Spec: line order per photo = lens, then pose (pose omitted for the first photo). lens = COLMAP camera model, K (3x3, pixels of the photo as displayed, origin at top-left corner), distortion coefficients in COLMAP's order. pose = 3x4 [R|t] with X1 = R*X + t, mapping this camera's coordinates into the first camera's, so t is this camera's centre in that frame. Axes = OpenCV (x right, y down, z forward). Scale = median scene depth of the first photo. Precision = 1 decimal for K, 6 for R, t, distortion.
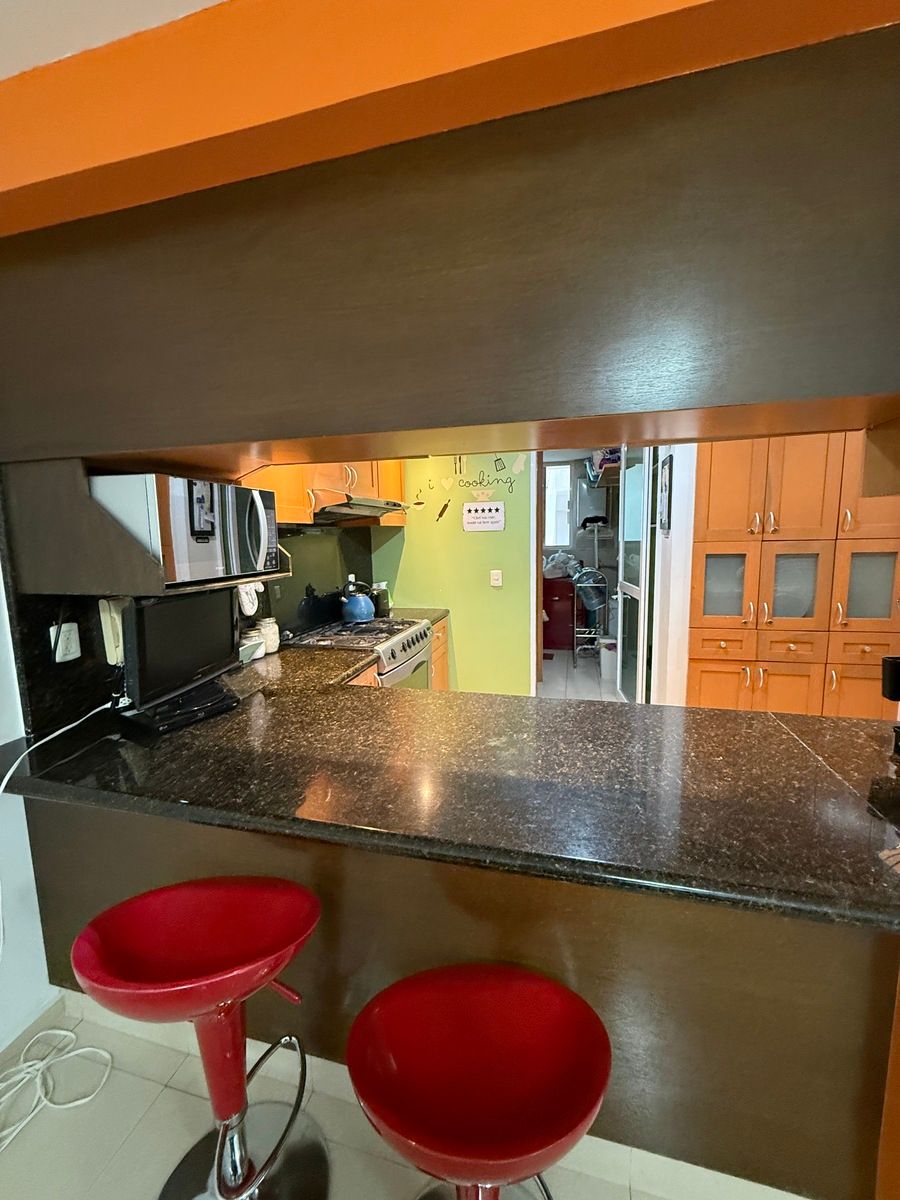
lens RADIAL K [[473.2, 0, 447.5], [0, 473.2, 592.6], [0, 0, 1]] dist [-0.002743, 0.000253]
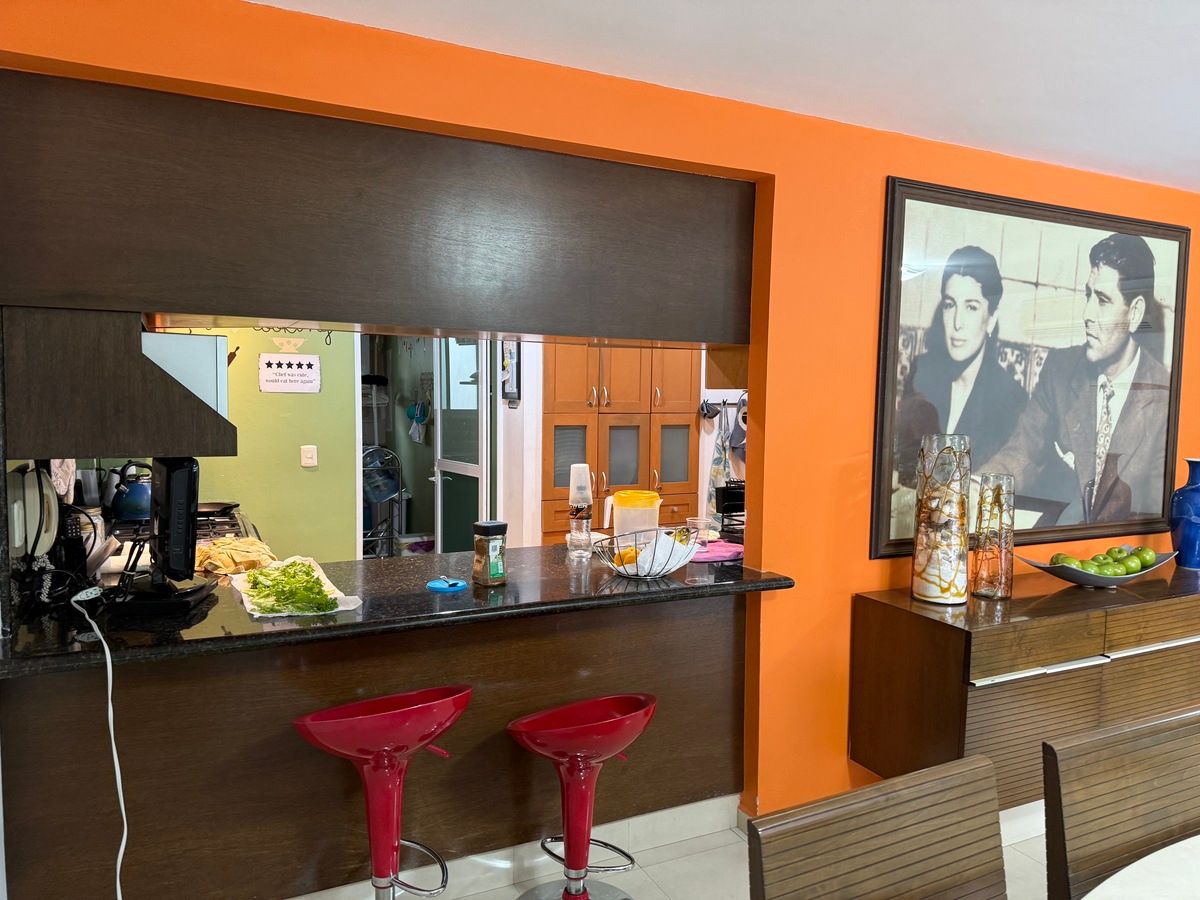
lens RADIAL K [[846.0, 0, 602.1], [0, 846.0, 452.4], [0, 0, 1]] dist [0.004371, -0.000877]
pose [[0.751619, -0.011994, 0.659488, -0.482797], [0.048186, 0.998162, -0.036764, 0.039941], [-0.657835, 0.059411, 0.750816, -0.348961]]
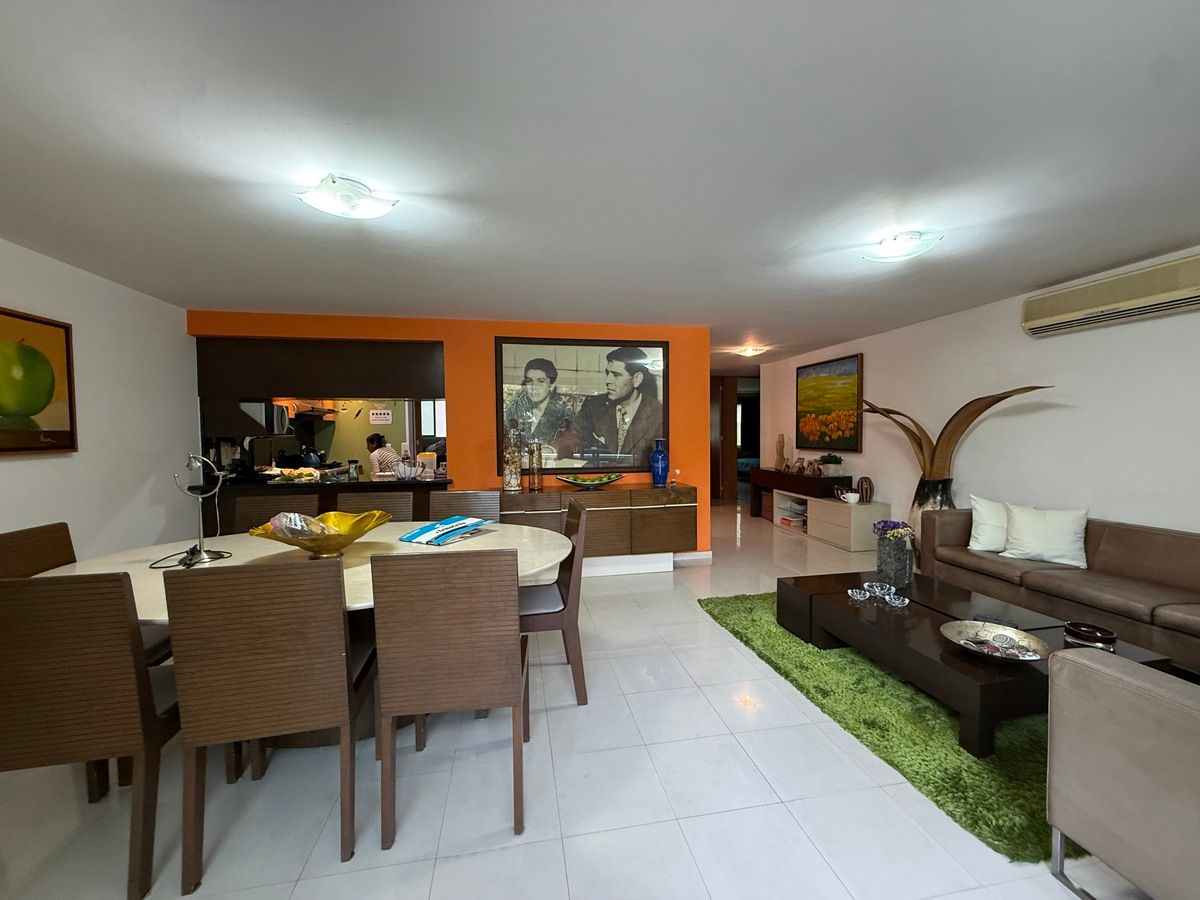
lens RADIAL K [[473.2, 0, 598.4], [0, 473.2, 451.7], [0, 0, 1]] dist [-0.002743, 0.000253]
pose [[0.904544, -0.003211, 0.426369, 0.061676], [0.040596, 0.996077, -0.078624, 0.200820], [-0.424444, 0.088428, 0.901126, -1.317592]]
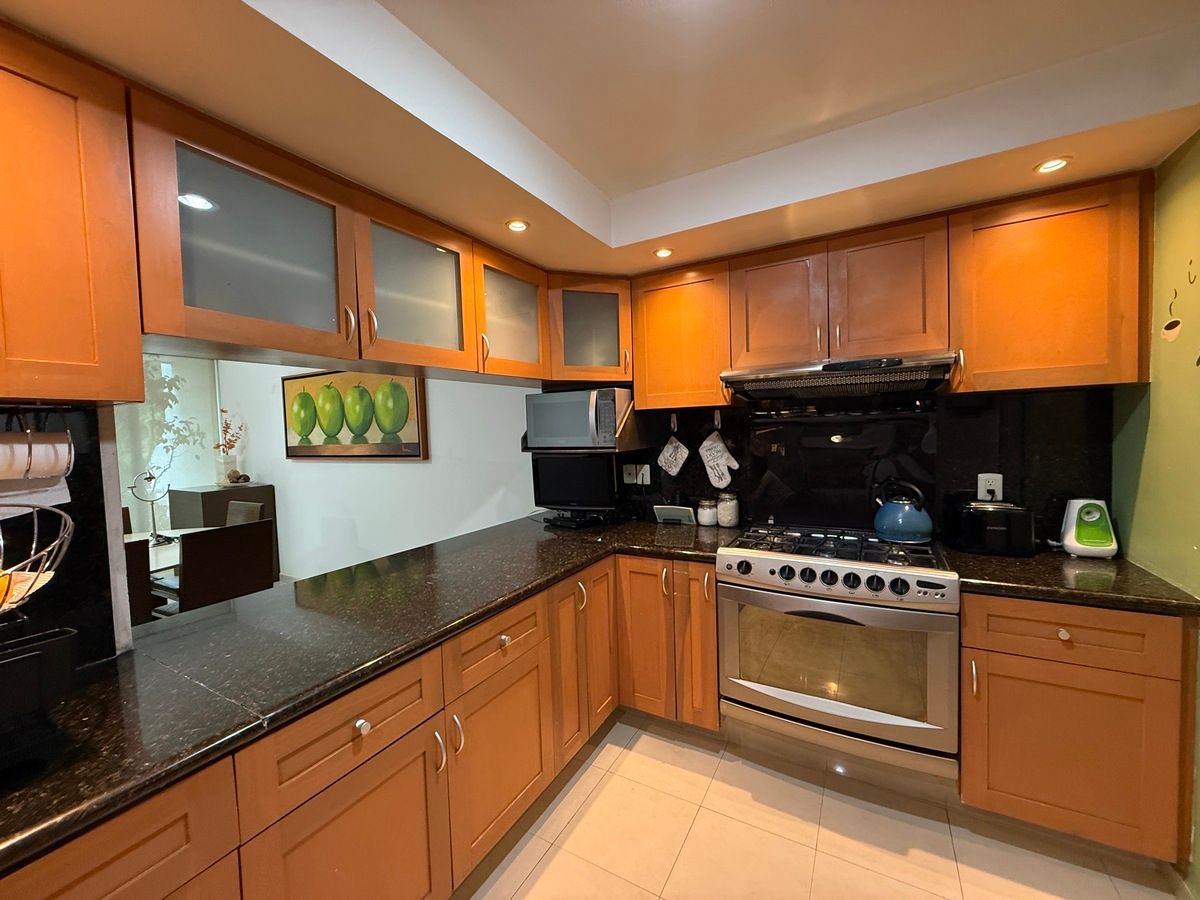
lens RADIAL K [[473.2, 0, 597.9], [0, 473.2, 451.6], [0, 0, 1]] dist [-0.002743, 0.000253]
pose [[-0.267349, 0.076567, -0.960553, 0.545157], [-0.080213, 0.991610, 0.101368, -0.095173], [0.960255, 0.104149, -0.258964, 0.745285]]
